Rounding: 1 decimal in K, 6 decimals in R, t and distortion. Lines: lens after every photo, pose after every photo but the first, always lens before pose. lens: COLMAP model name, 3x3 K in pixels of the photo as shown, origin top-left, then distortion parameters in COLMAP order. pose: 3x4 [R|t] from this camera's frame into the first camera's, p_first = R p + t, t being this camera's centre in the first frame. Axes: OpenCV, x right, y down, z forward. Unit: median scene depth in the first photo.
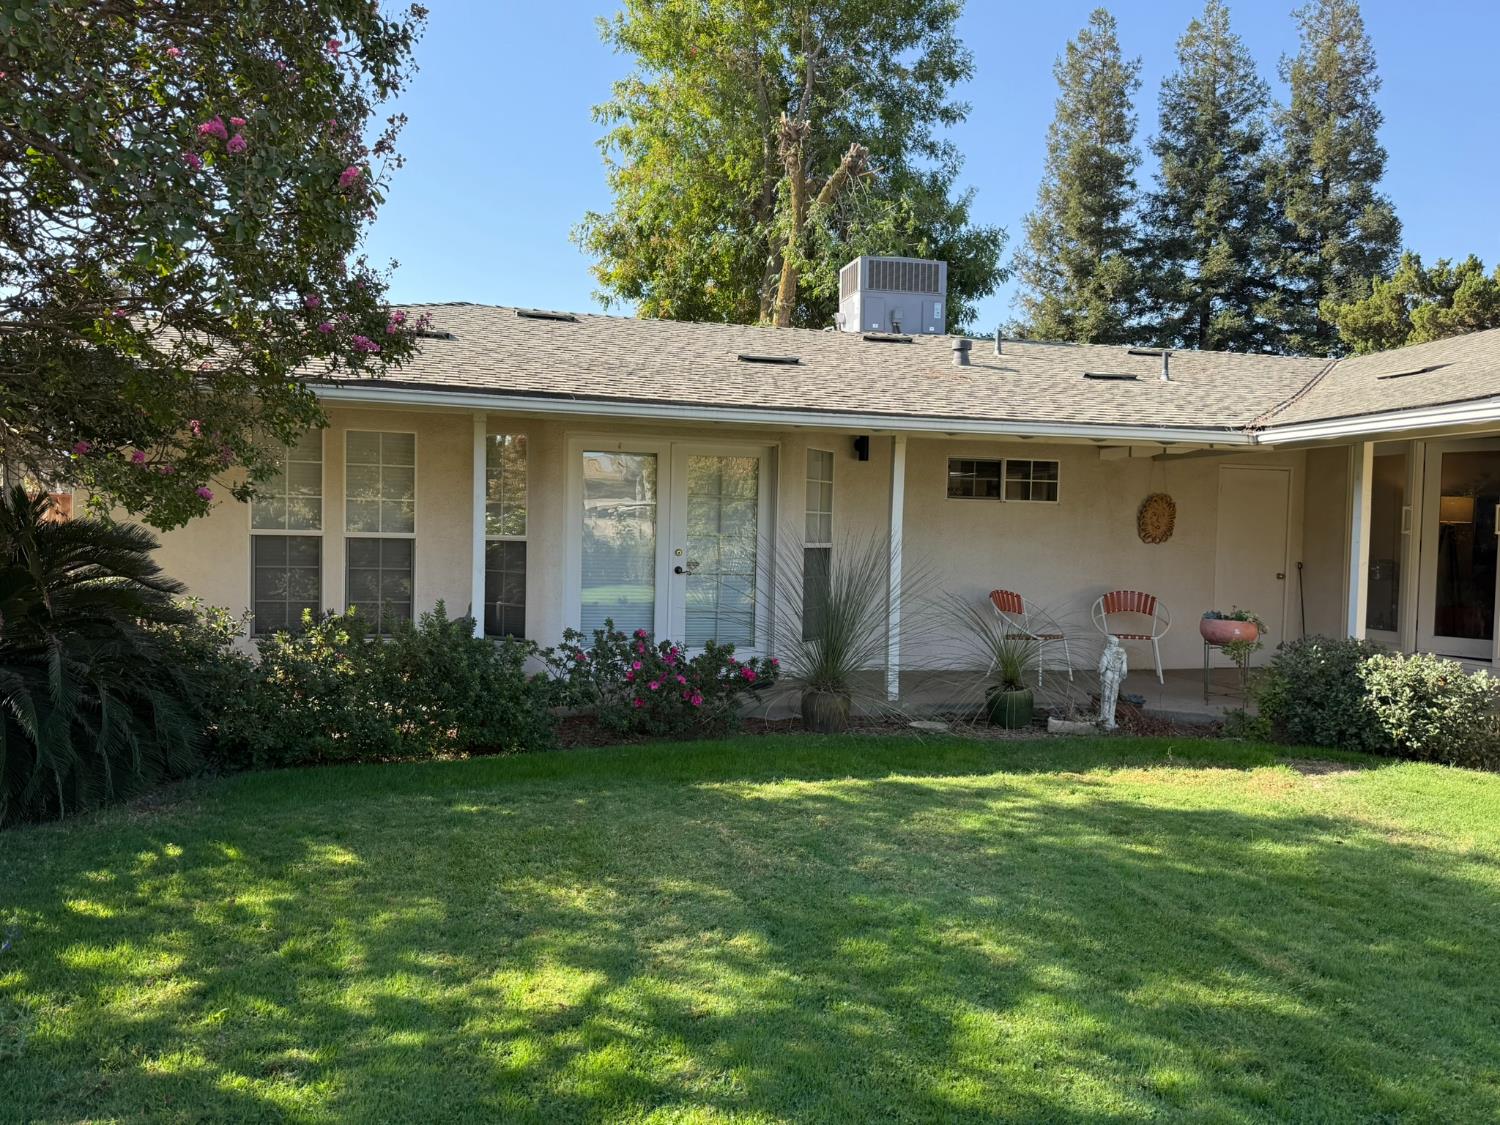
lens RADIAL K [[1109.0, 0, 741.8], [0, 1109.0, 561.3], [0, 0, 1]] dist [0.003169, -0.004606]
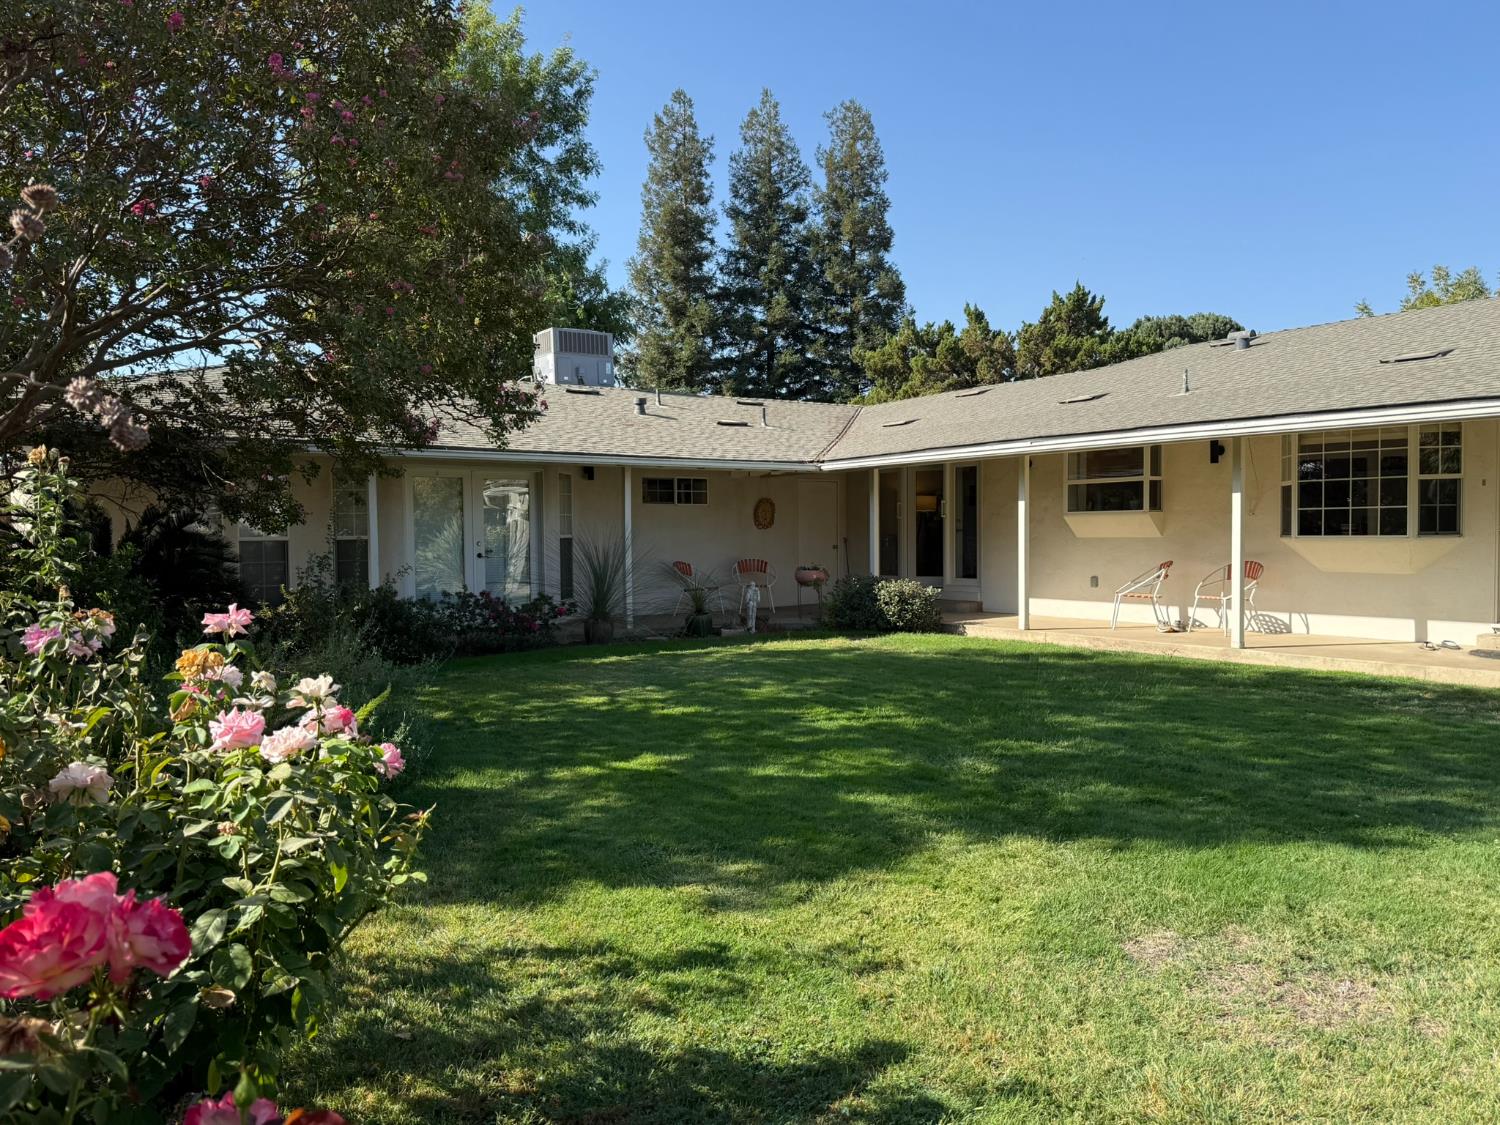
lens RADIAL K [[1092.1, 0, 750.0], [0, 1092.1, 562.5], [0, 0, 1]] dist [0.062471, -0.074911]
pose [[0.928545, -0.041639, 0.368877, -0.093466], [0.040533, 0.999120, 0.010751, 0.005716], [-0.369000, 0.004969, 0.929416, -0.185972]]
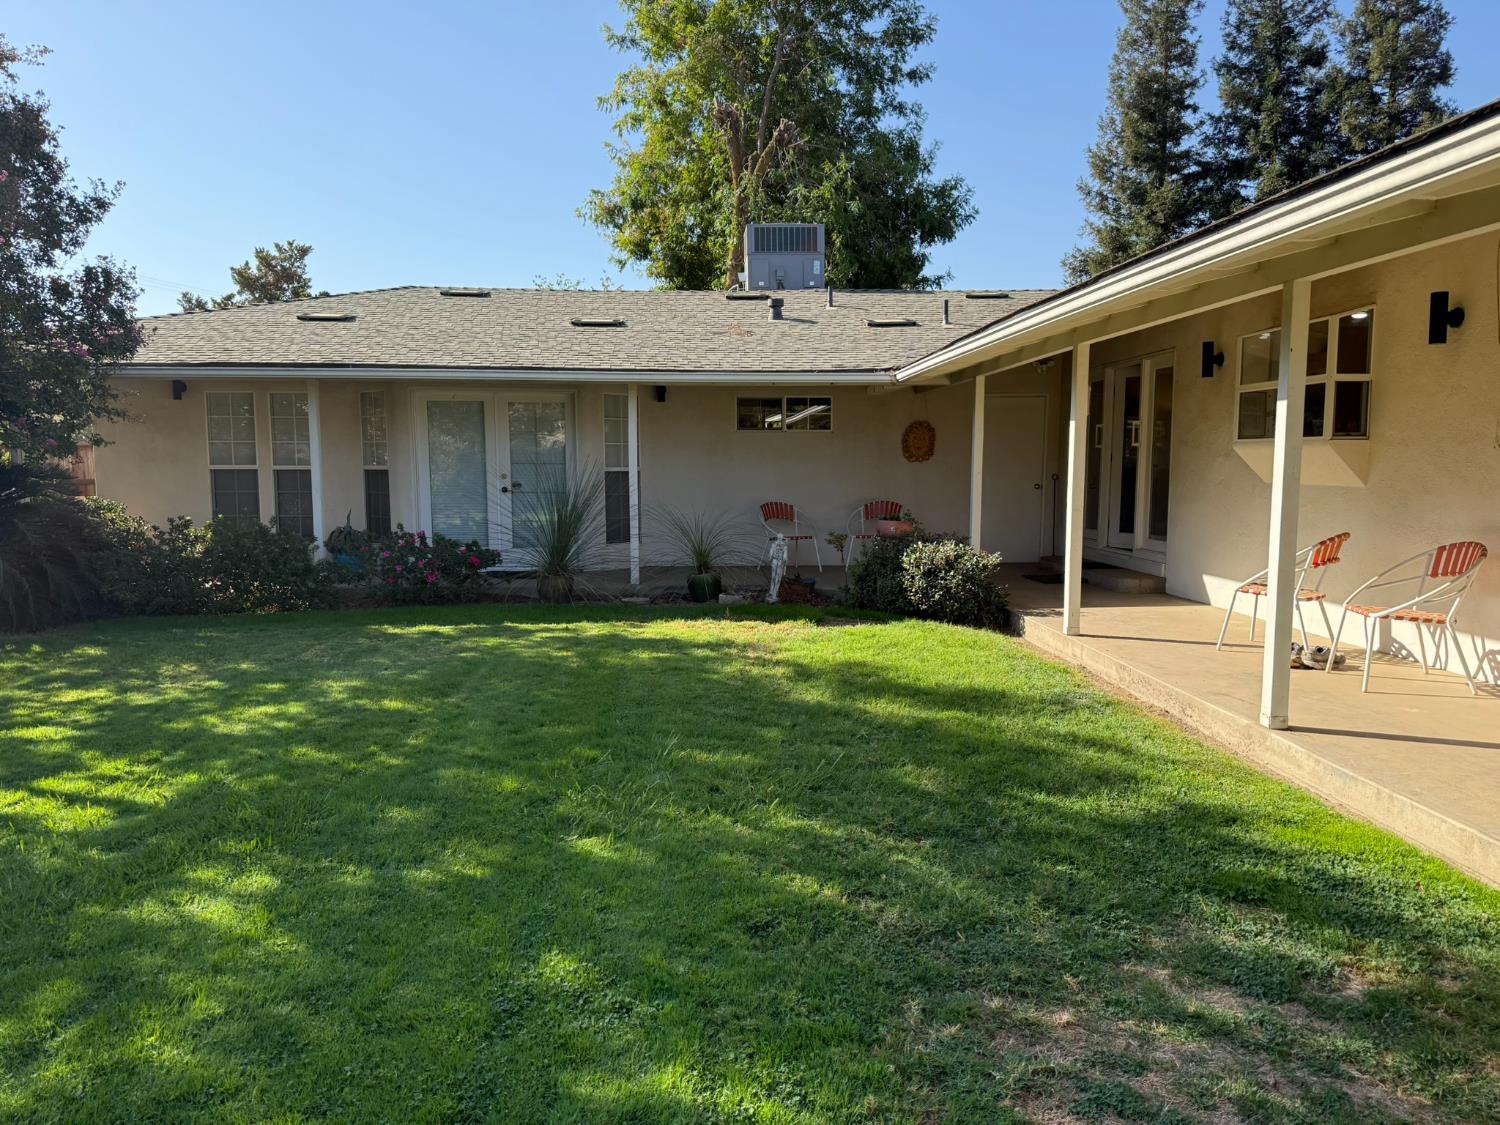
lens RADIAL K [[1063.9, 0, 749.8], [0, 1063.9, 541.1], [0, 0, 1]] dist [0.046255, -0.053838]
pose [[0.984470, -0.009385, -0.175302, 0.160451], [0.017793, 0.998762, 0.046458, 0.005548], [0.174649, -0.048856, 0.983418, -0.076958]]
